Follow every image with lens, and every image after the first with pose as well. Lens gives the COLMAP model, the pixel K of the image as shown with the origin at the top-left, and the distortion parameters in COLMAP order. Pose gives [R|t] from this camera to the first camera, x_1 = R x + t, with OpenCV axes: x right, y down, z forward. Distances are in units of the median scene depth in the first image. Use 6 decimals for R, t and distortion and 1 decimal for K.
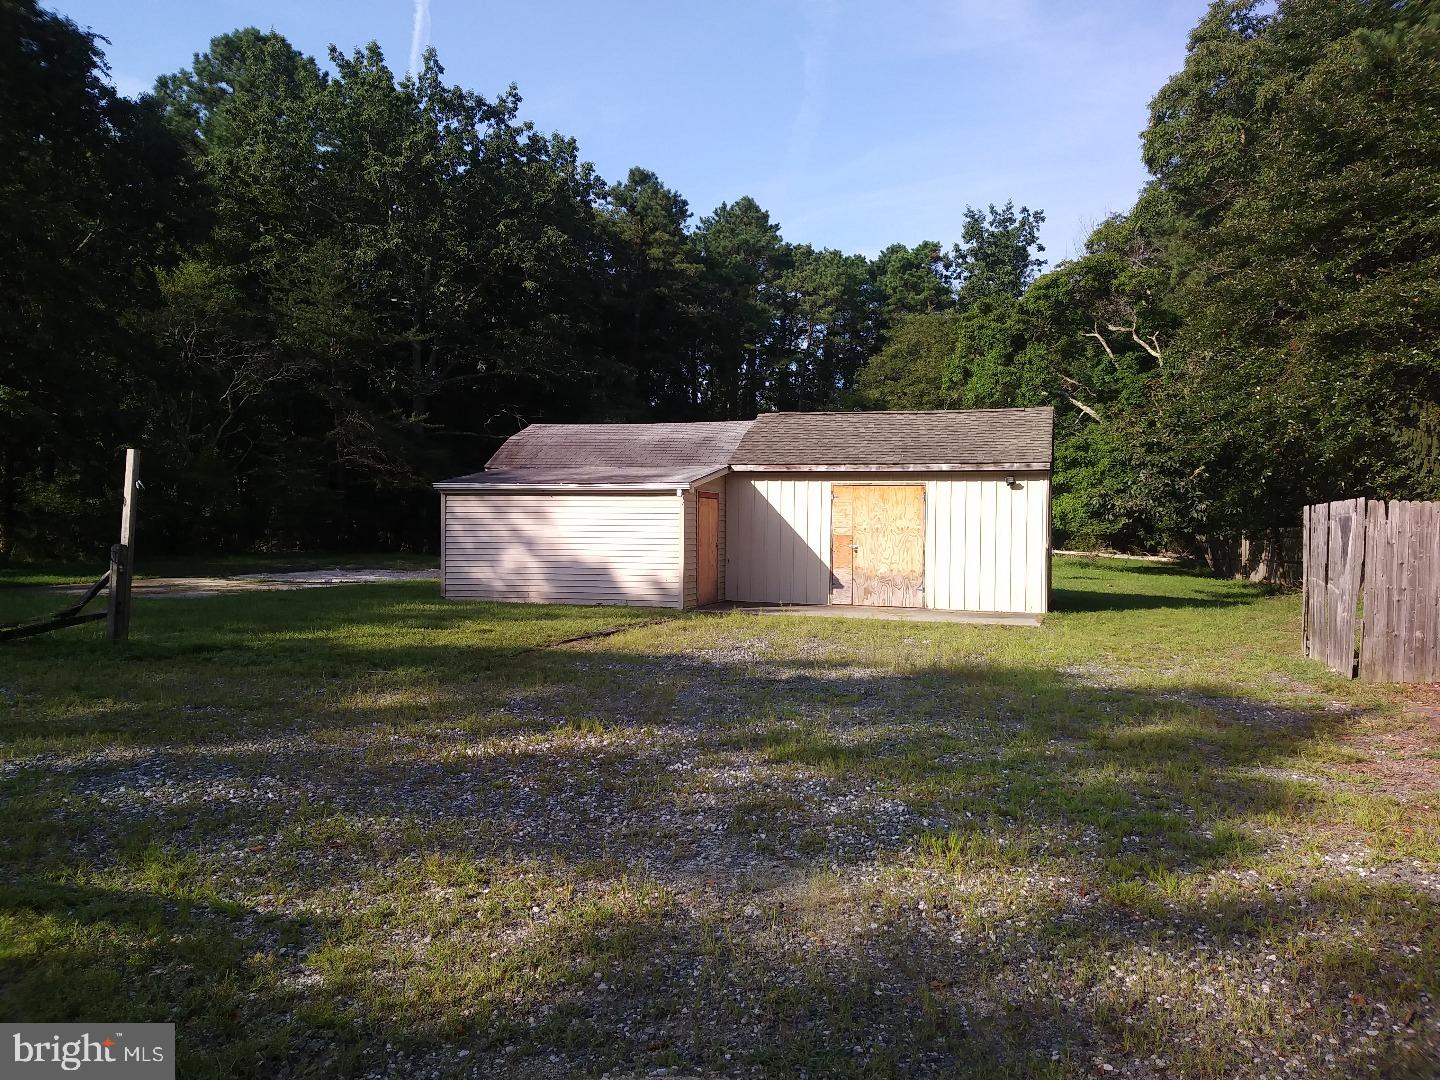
lens RADIAL K [[1088.3, 0, 720.0], [0, 1088.3, 540.0], [0, 0, 1]] dist [0.048209, -0.107557]
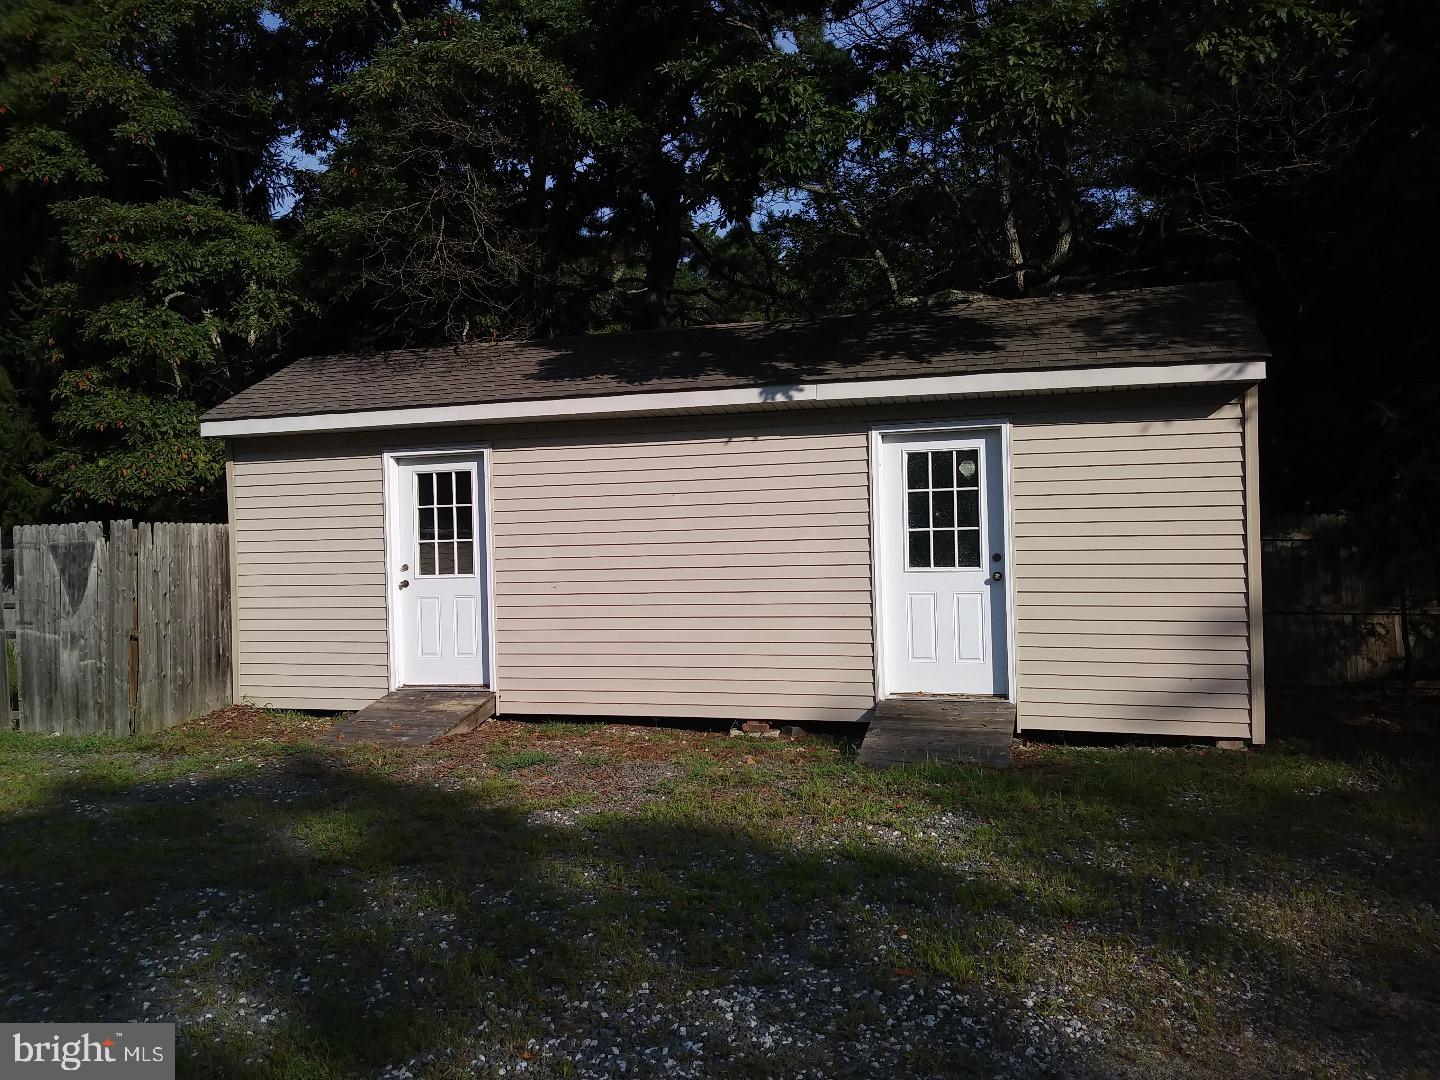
lens RADIAL K [[1088.3, 0, 720.0], [0, 1088.3, 540.0], [0, 0, 1]] dist [0.048209, -0.107557]
pose [[-0.009484, -0.017825, 0.999796, -0.564524], [0.040089, 0.999030, 0.018192, -0.042640], [-0.999151, 0.040253, -0.008760, 1.175246]]
